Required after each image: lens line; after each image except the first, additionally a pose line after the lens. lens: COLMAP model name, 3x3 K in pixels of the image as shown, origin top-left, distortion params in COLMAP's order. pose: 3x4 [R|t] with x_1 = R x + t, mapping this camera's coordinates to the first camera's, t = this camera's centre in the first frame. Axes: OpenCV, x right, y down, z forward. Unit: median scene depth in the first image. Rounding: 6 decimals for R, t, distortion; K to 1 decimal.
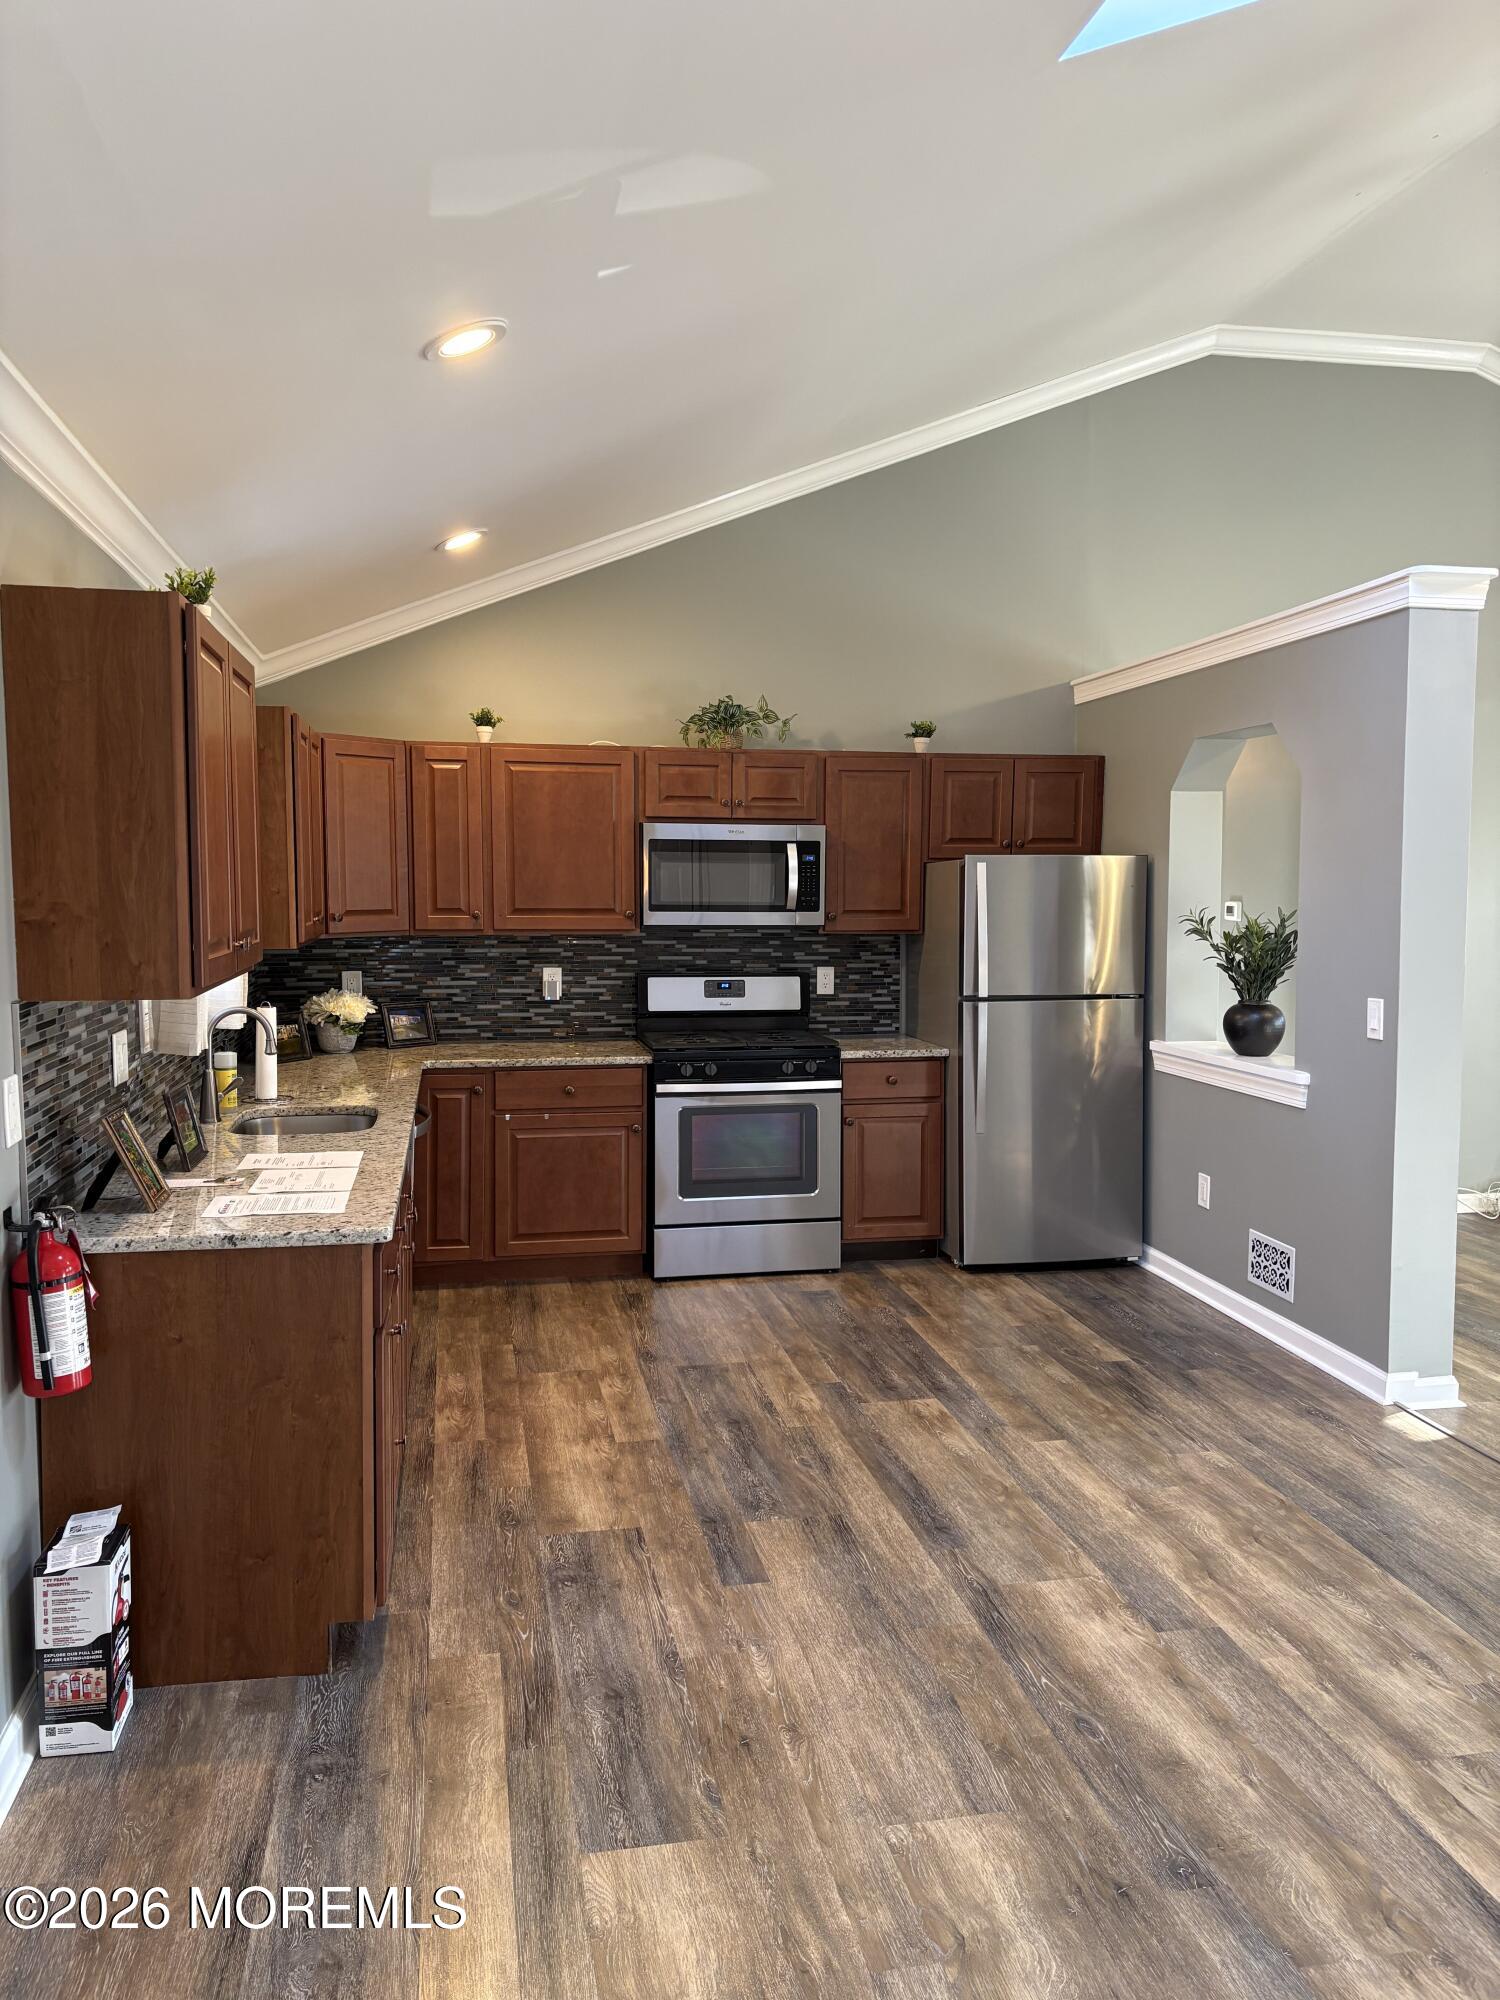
lens RADIAL K [[1500.5, 0, 745.2], [0, 1500.5, 996.0], [0, 0, 1]] dist [0.063591, -0.122130]
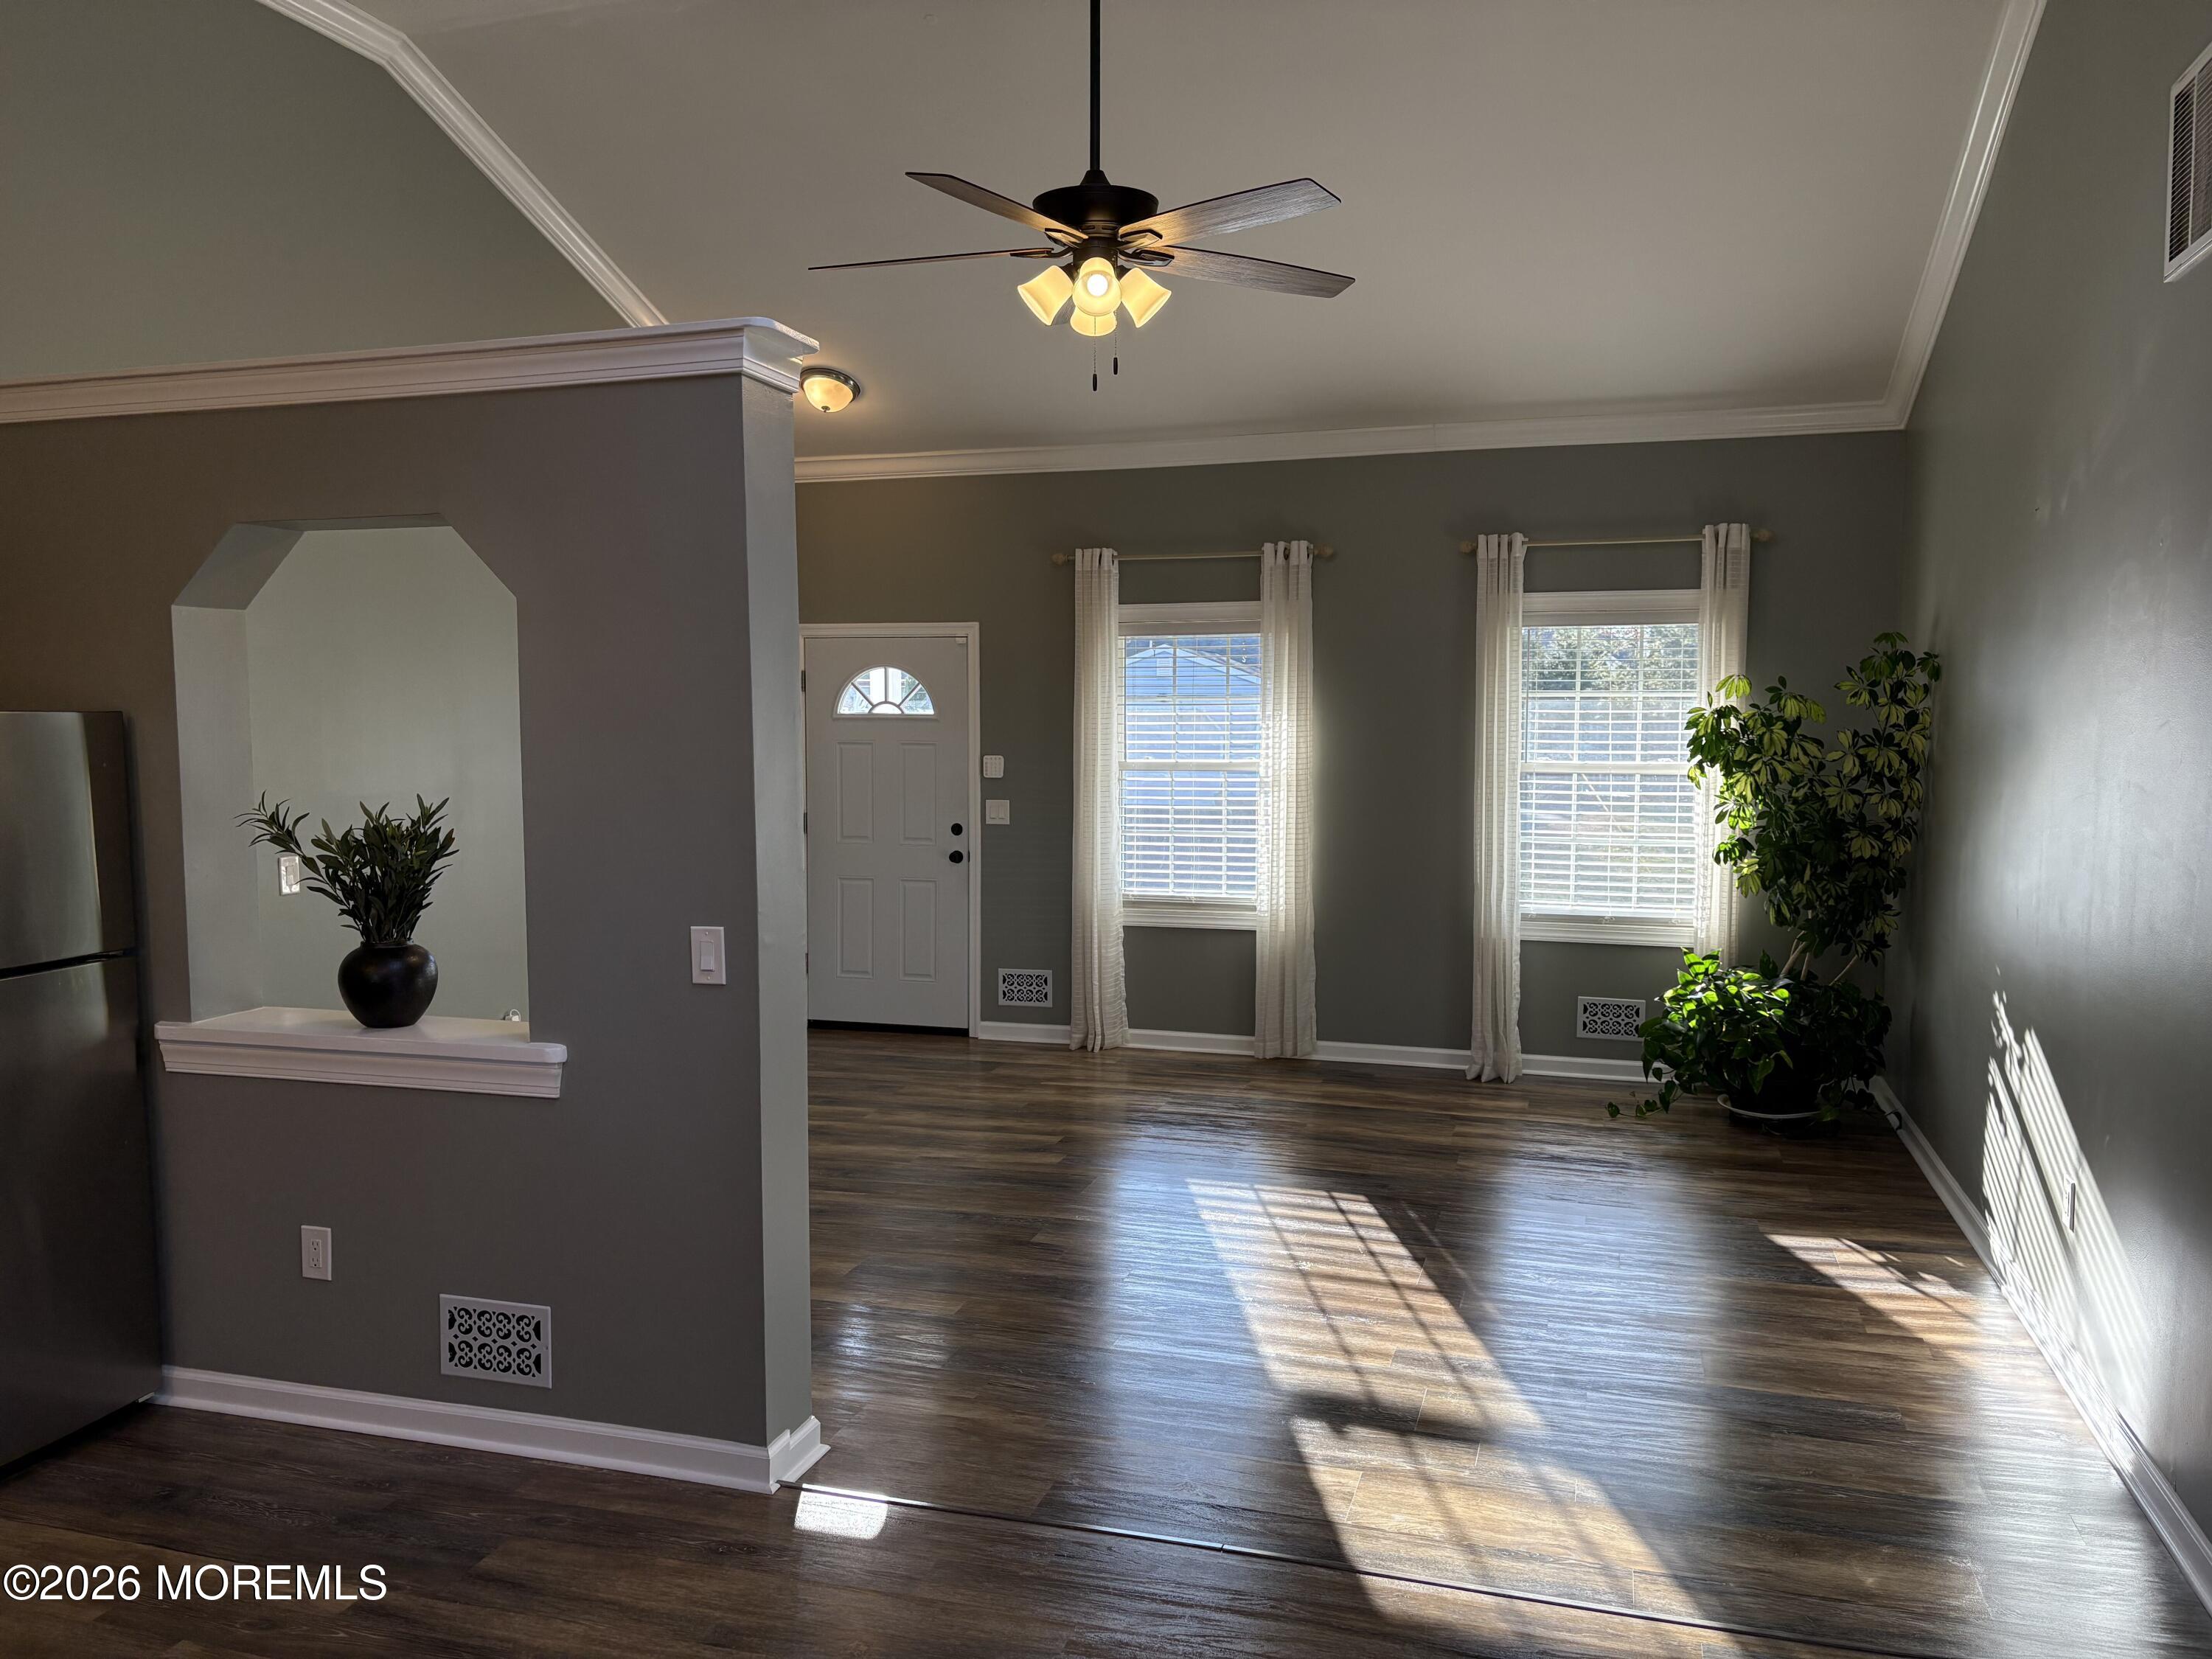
lens RADIAL K [[1659.6, 0, 1106.9], [0, 1659.6, 838.8], [0, 0, 1]] dist [0.061287, -0.063089]
pose [[0.471204, -0.067908, 0.879406, -0.162058], [0.069961, 0.996768, 0.039484, -0.052642], [-0.879245, 0.042919, 0.474432, 0.434249]]
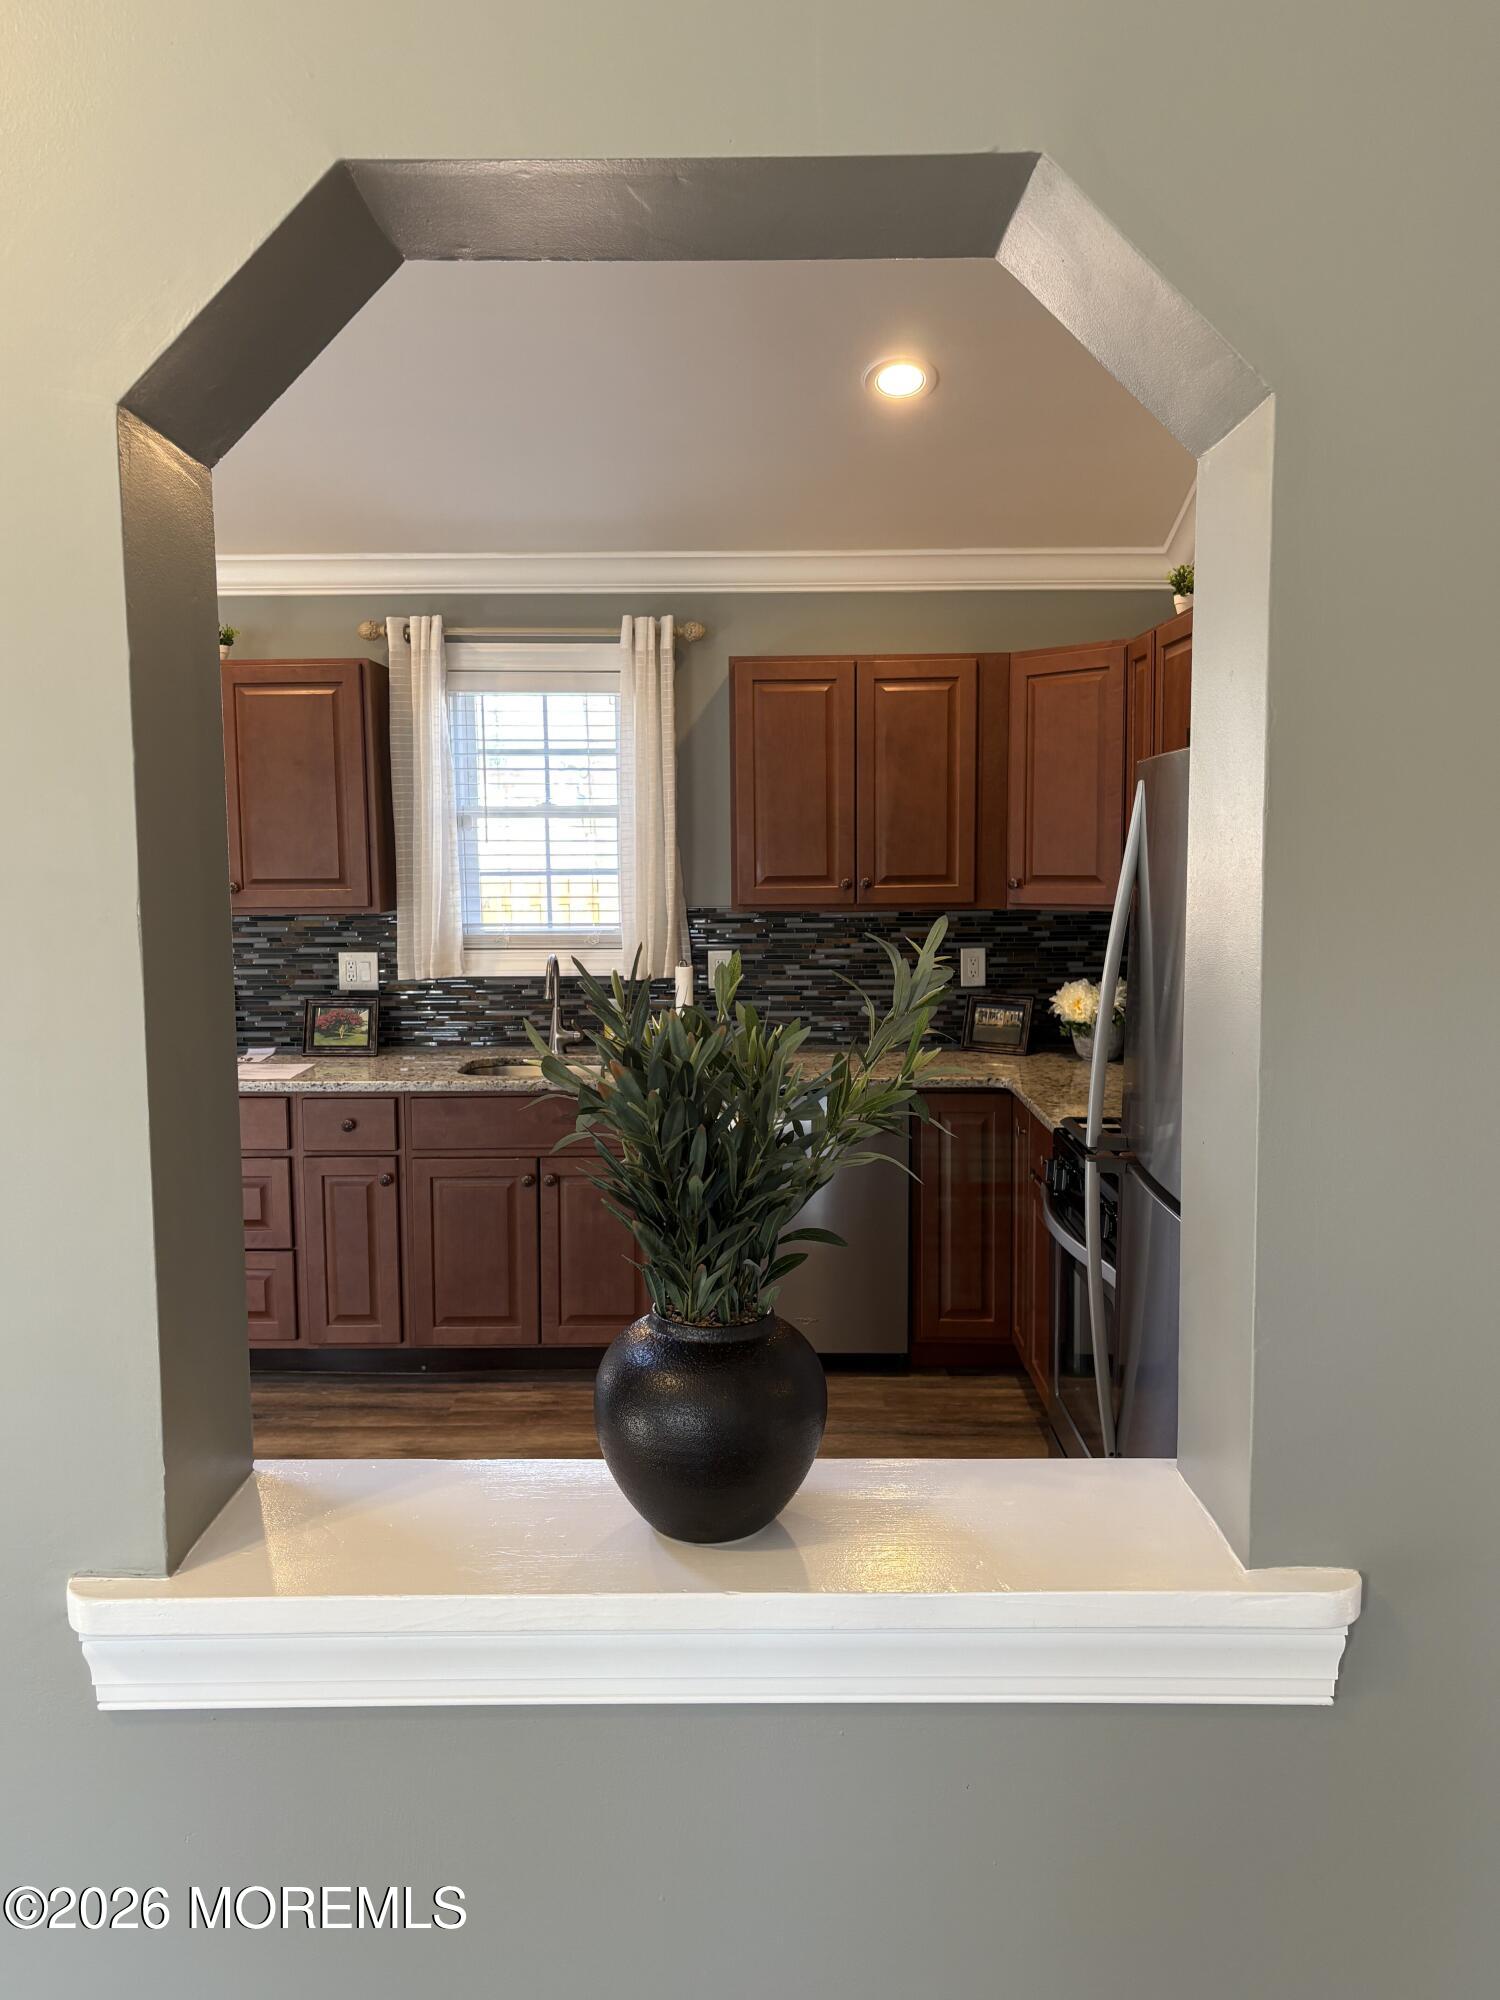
lens RADIAL K [[1558.3, 0, 750.0], [0, 1558.3, 1000.0], [0, 0, 1]] dist [0.042967, -0.000642]
pose [[-0.189371, 0.098416, -0.976961, 0.652994], [-0.070919, 0.990995, 0.113577, -0.085896], [0.979341, 0.090793, -0.180686, 1.163322]]
